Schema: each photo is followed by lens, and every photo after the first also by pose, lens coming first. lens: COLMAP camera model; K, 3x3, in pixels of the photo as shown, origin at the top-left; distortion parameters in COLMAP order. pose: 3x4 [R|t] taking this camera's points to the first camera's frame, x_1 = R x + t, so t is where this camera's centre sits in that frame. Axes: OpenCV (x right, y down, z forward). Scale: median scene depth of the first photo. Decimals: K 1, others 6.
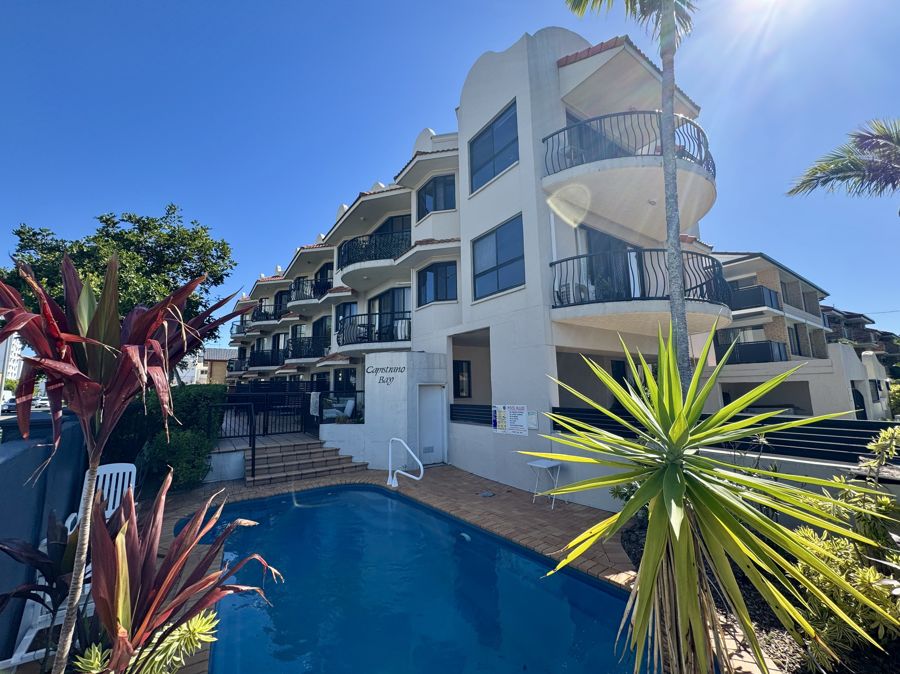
lens RADIAL K [[359.7, 0, 449.0], [0, 359.7, 336.1], [0, 0, 1]] dist [-0.002518, -0.000046]
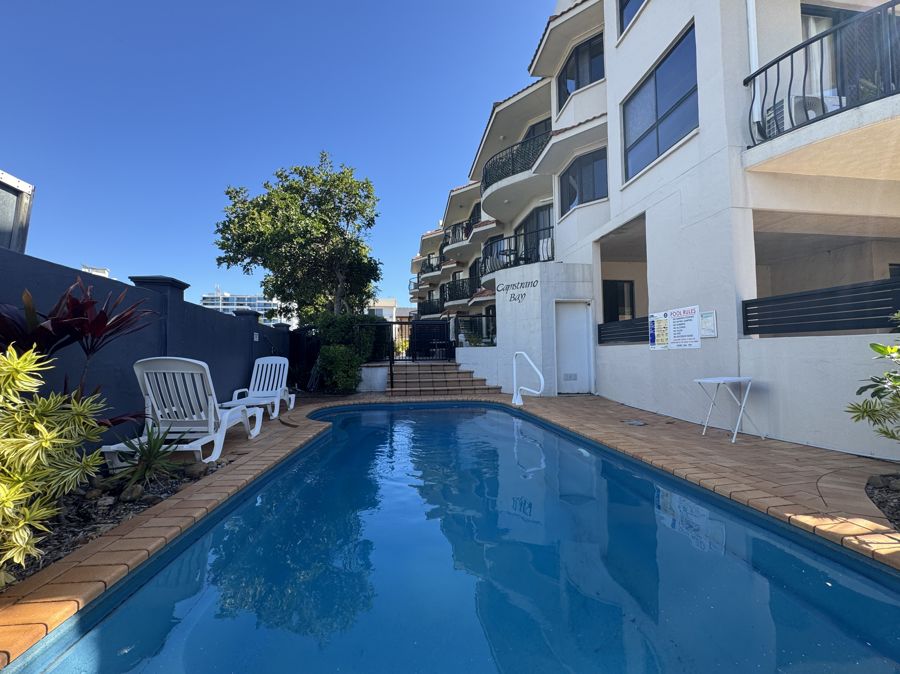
lens RADIAL K [[359.7, 0, 449.0], [0, 359.7, 336.1], [0, 0, 1]] dist [-0.002518, -0.000046]
pose [[0.886971, -0.012506, -0.461656, 0.084844], [0.063161, 0.993525, 0.094437, 0.123023], [0.457486, -0.112922, 0.882018, 0.125673]]
